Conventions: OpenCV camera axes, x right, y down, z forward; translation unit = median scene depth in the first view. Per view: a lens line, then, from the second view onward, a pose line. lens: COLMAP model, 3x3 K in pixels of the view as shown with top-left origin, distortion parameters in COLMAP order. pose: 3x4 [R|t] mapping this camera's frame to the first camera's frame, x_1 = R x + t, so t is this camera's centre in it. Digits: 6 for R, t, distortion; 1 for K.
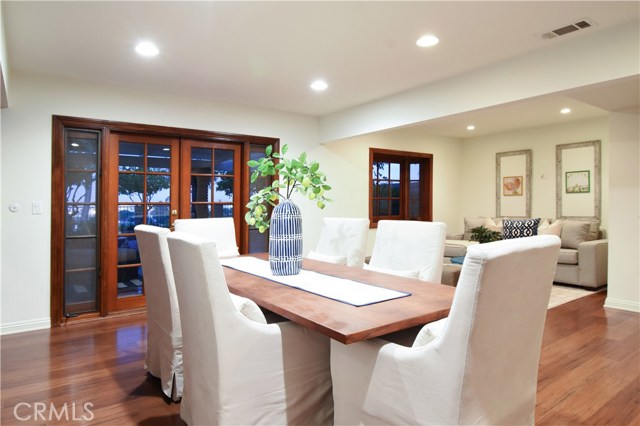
lens RADIAL K [[392.1, 0, 319.3], [0, 392.1, 223.5], [0, 0, 1]] dist [-0.003980, -0.003211]
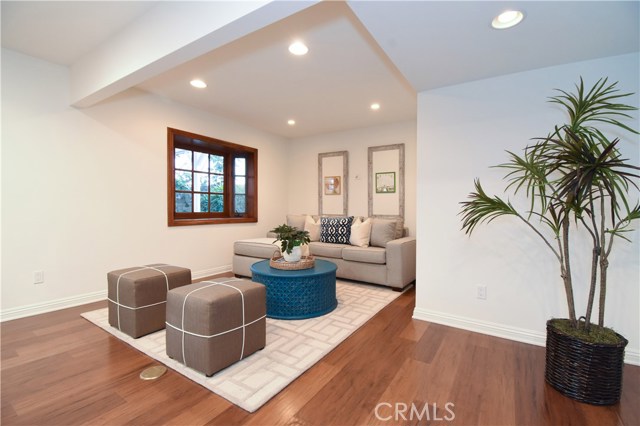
lens RADIAL K [[289.3, 0, 320.0], [0, 289.3, 213.0], [0, 0, 1]] dist [-0.043608, -0.000268]
pose [[0.933007, 0.016267, 0.359489, 0.208412], [-0.007661, 0.999649, -0.025352, -0.002193], [-0.359776, 0.020900, 0.932805, 0.325843]]
